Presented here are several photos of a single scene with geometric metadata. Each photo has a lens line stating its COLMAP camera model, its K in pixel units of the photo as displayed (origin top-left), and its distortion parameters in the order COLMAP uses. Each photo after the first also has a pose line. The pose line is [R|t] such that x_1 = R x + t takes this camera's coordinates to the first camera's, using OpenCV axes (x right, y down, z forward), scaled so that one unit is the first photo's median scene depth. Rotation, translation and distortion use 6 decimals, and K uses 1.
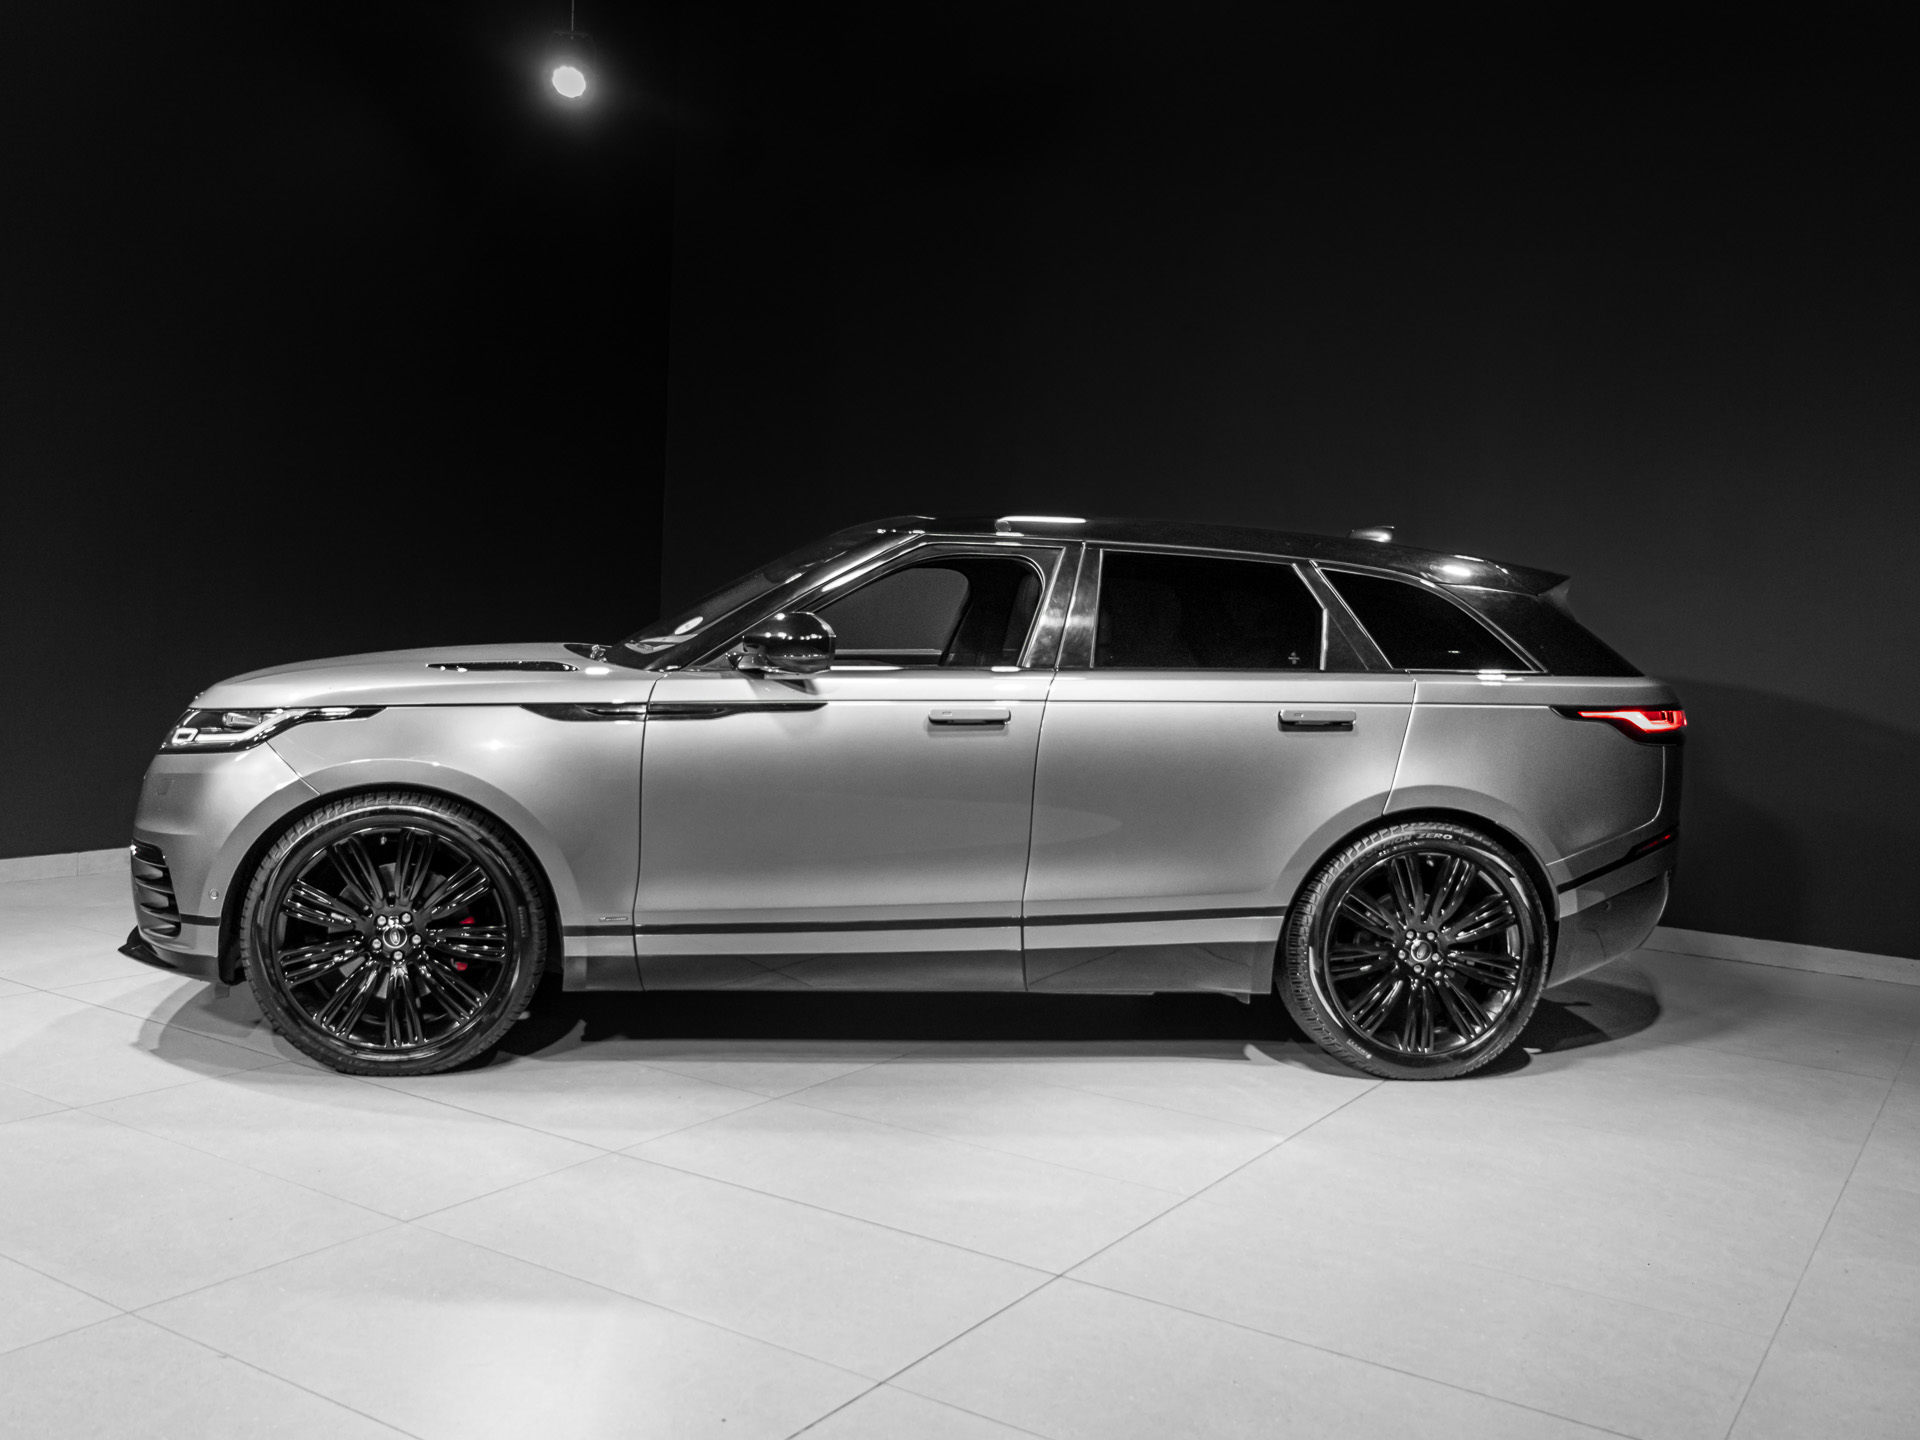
lens RADIAL K [[1745.8, 0, 958.4], [0, 1745.8, 727.0], [0, 0, 1]] dist [0.004298, 0.009000]
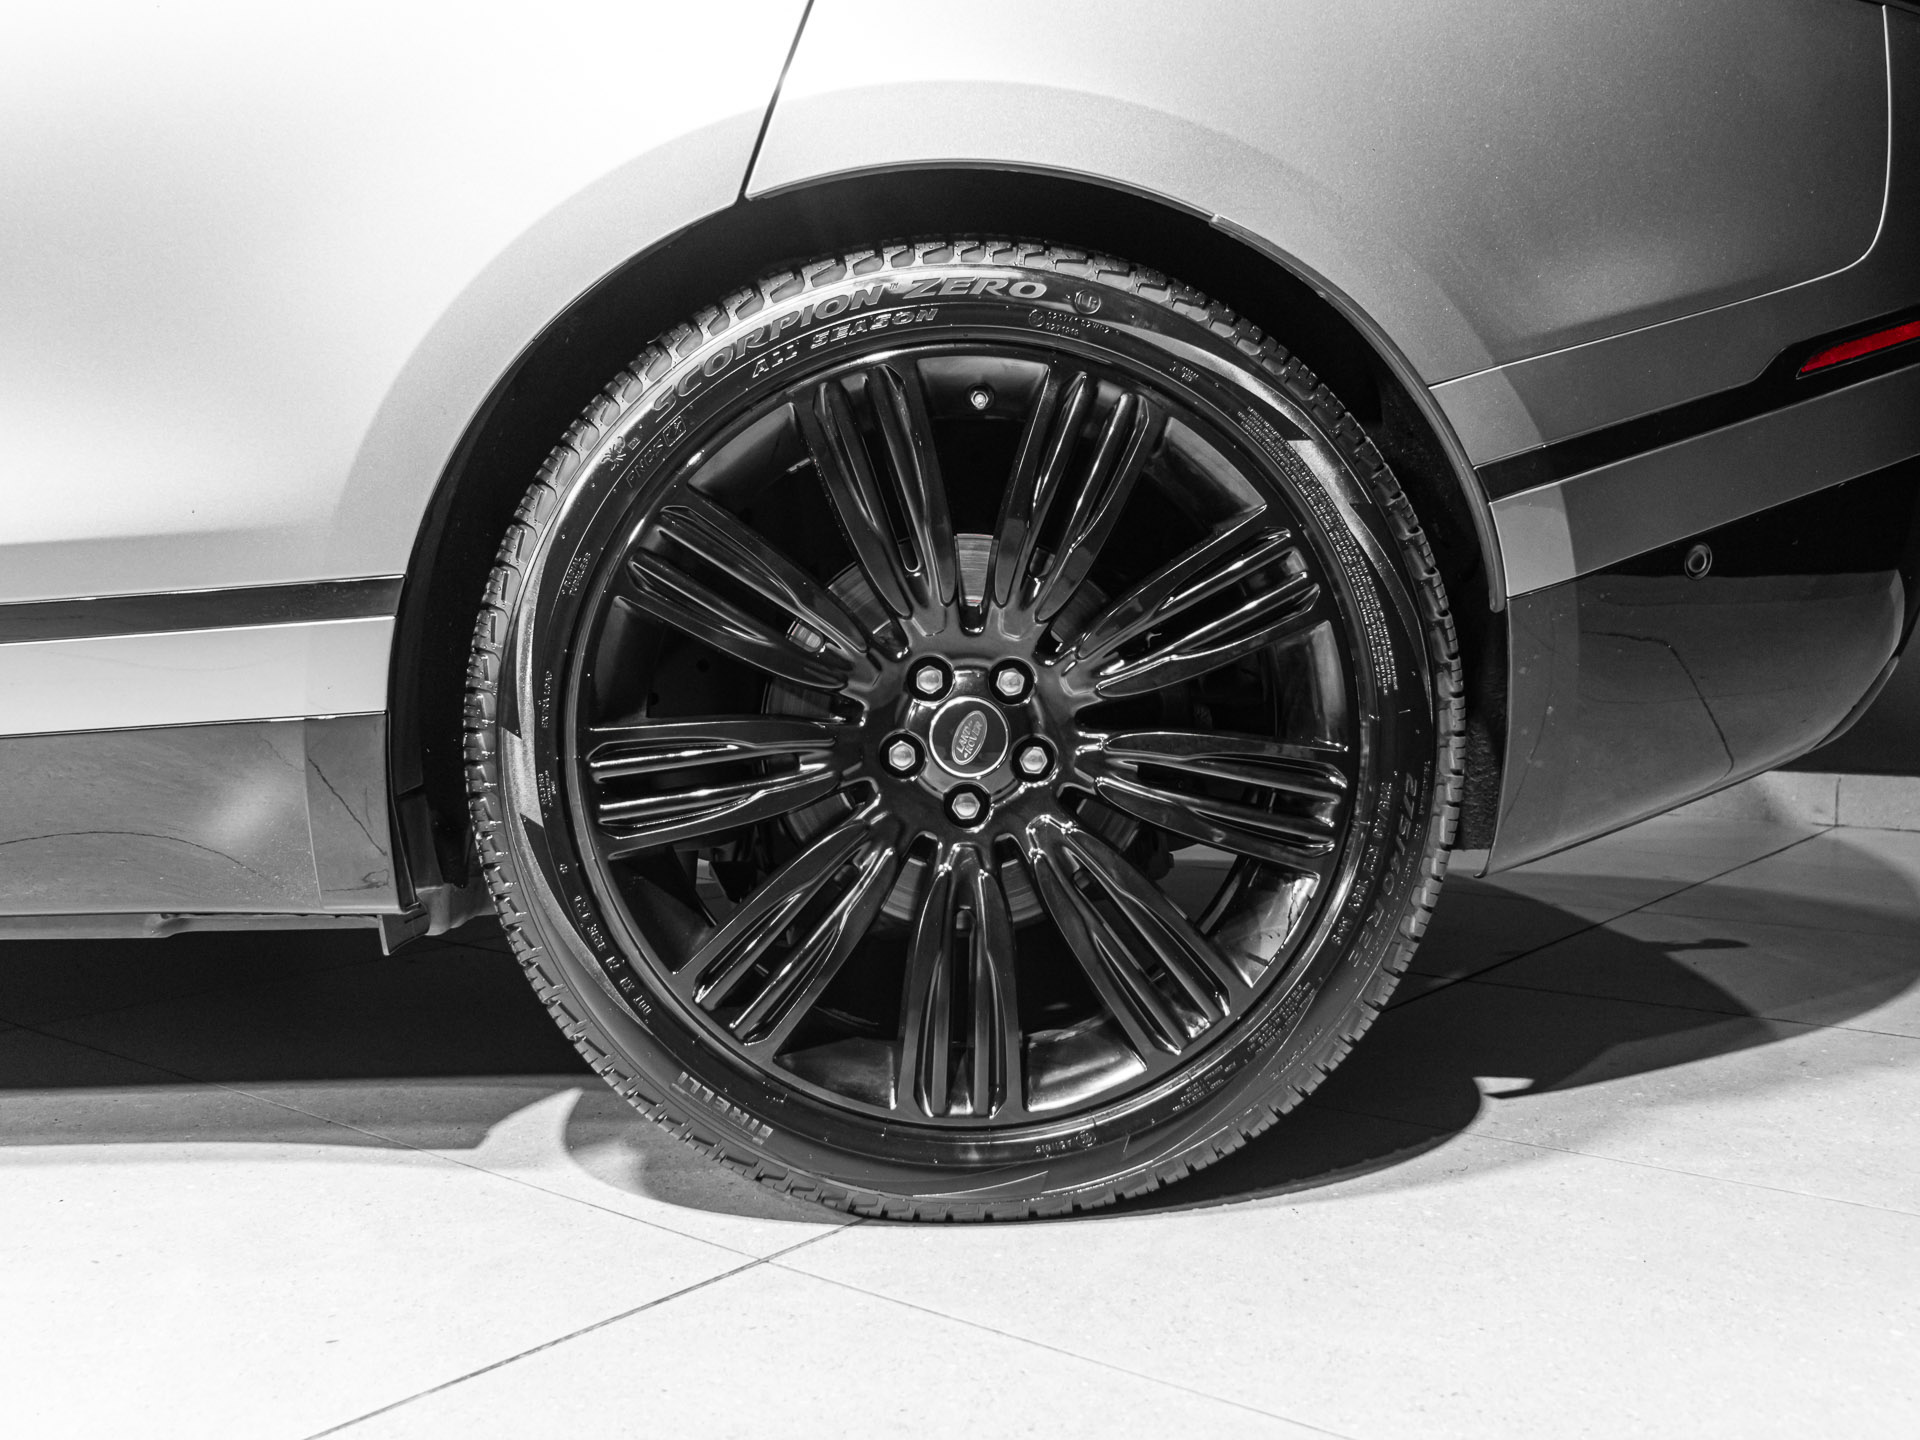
lens RADIAL K [[1860.5, 0, 960.0], [0, 1860.5, 720.0], [0, 0, 1]] dist [-0.043138, 0.006747]
pose [[0.992493, -0.046311, -0.113196, 0.299906], [0.046653, 0.998911, 0.000369, 0.127155], [0.113056, -0.005647, 0.993573, 0.726824]]
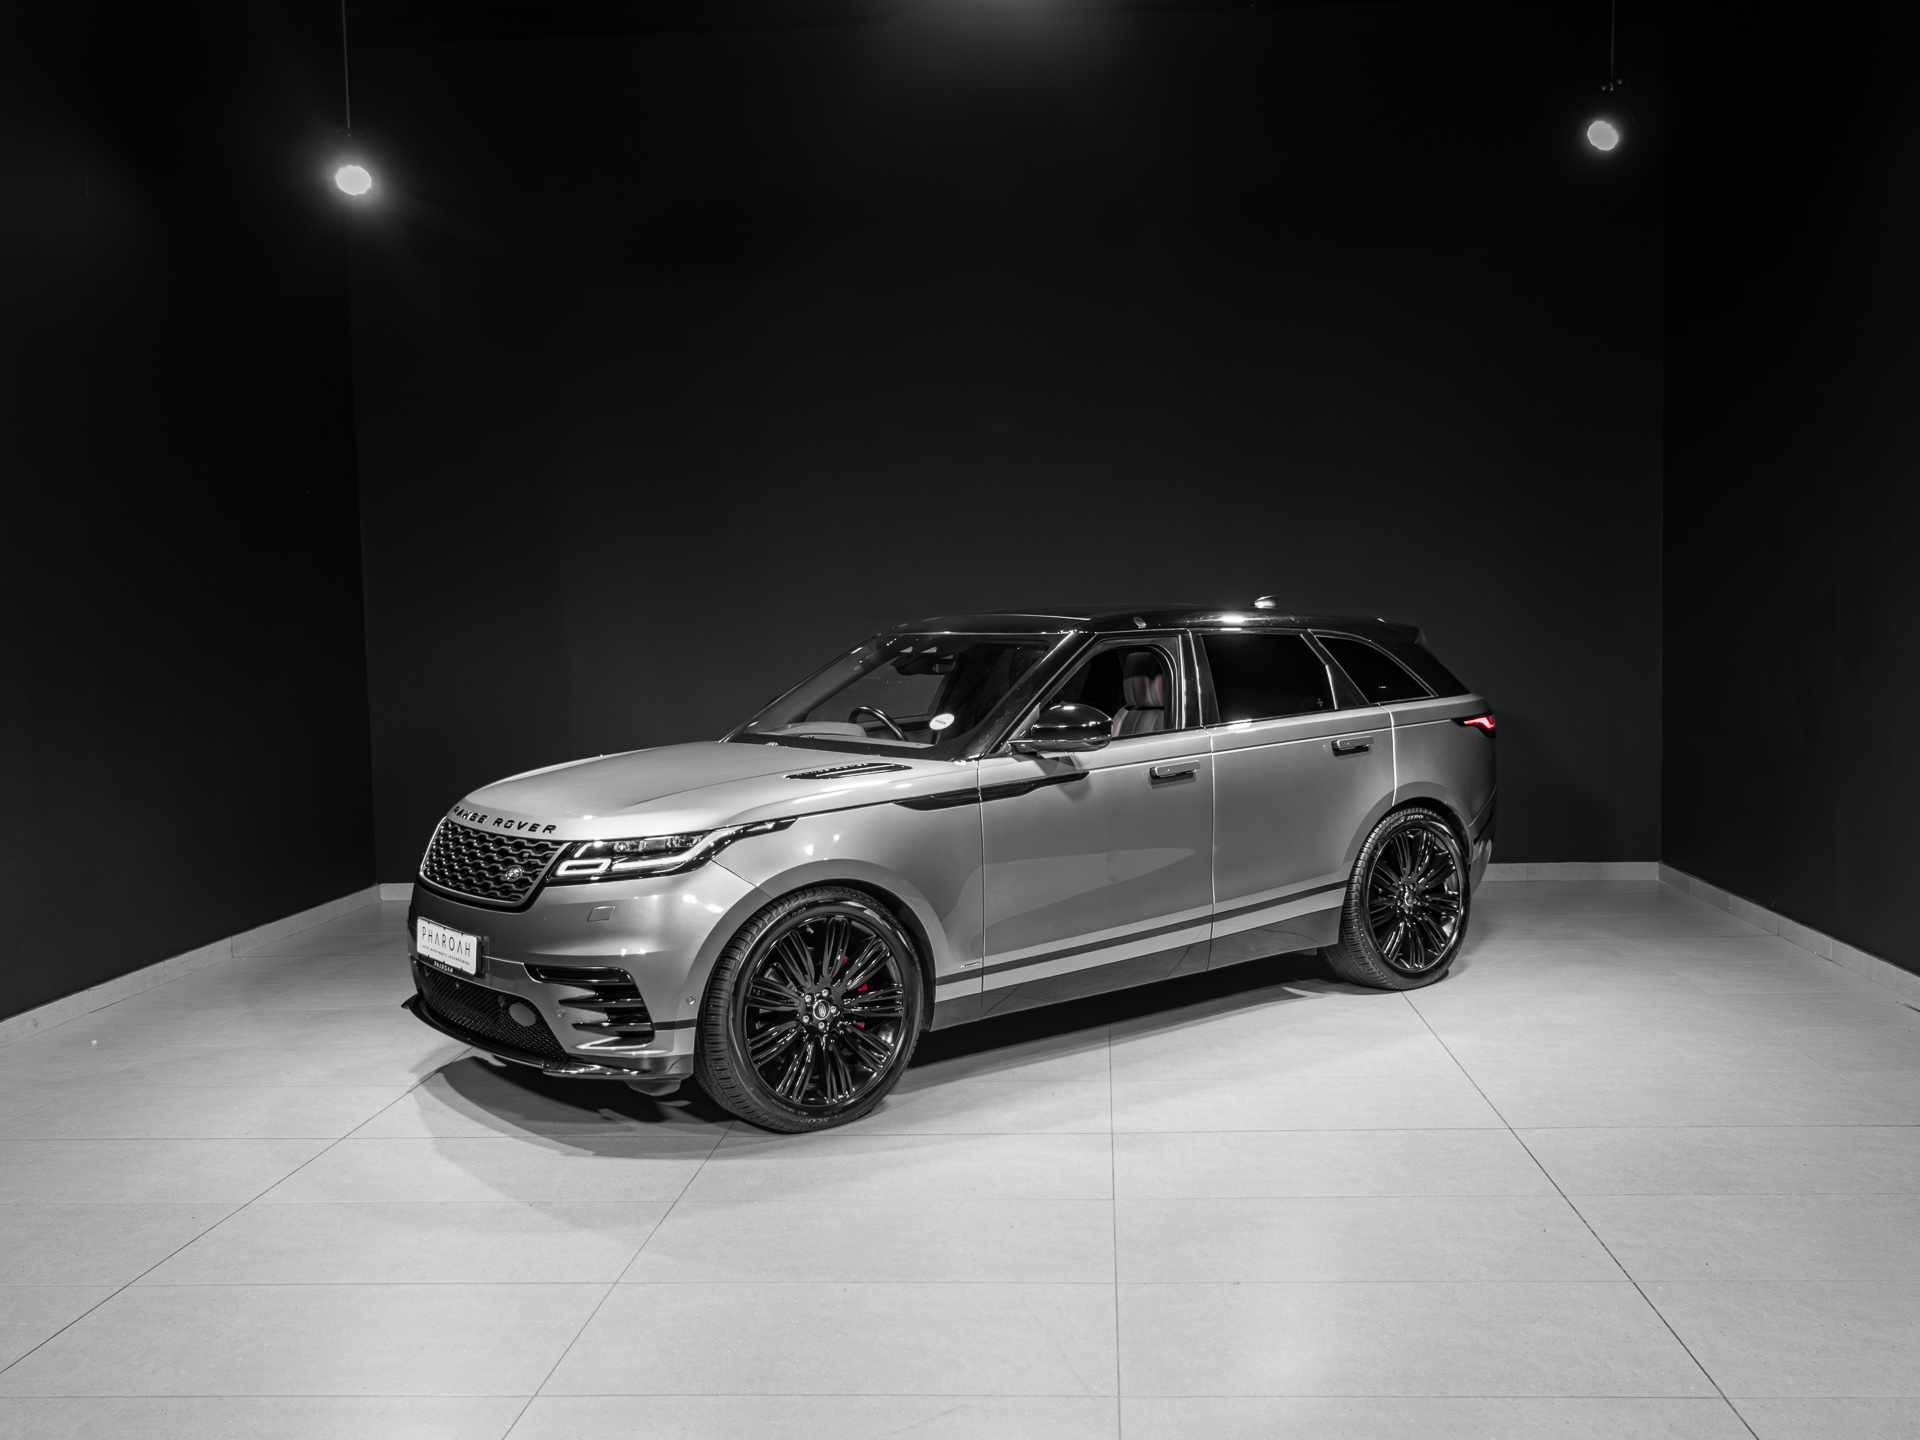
lens RADIAL K [[1742.3, 0, 1013.4], [0, 1742.3, 722.6], [0, 0, 1]] dist [0.008115, 0.002821]
pose [[0.862727, -0.096368, 0.496403, -0.718263], [0.097851, 0.994933, 0.023088, -0.080688], [-0.496113, 0.028655, 0.867785, -0.082807]]
